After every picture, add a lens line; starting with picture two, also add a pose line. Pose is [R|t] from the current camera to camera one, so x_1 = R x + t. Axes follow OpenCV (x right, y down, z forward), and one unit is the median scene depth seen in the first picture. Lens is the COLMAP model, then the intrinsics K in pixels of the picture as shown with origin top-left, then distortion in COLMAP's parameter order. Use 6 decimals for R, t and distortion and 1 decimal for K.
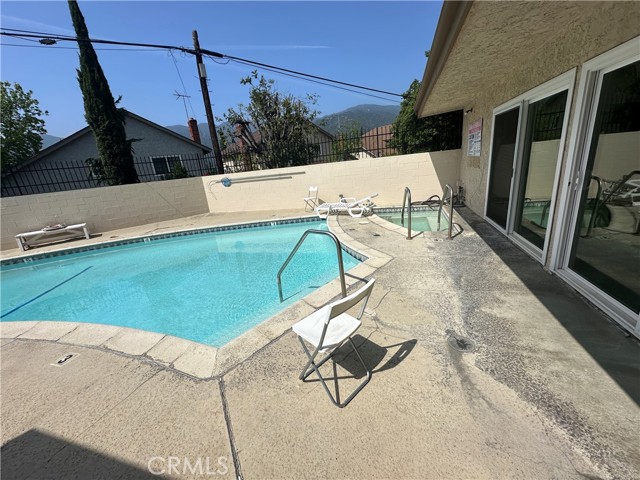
lens RADIAL K [[254.6, 0, 320.9], [0, 254.6, 239.4], [0, 0, 1]] dist [-0.004679, 0.000800]
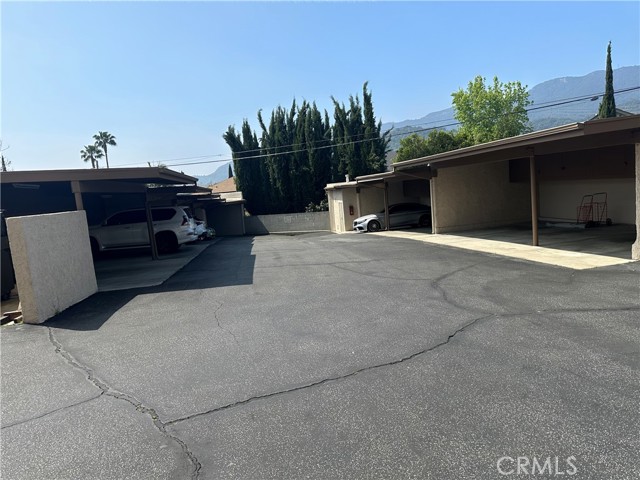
lens RADIAL K [[451.5, 0, 320.5], [0, 451.5, 236.8], [0, 0, 1]] dist [0.043512, -0.045509]
pose [[0.447849, 0.158040, -0.880031, 1.275958], [-0.206900, 0.975858, 0.069957, 0.458823], [0.869841, 0.150748, 0.469735, -2.418392]]
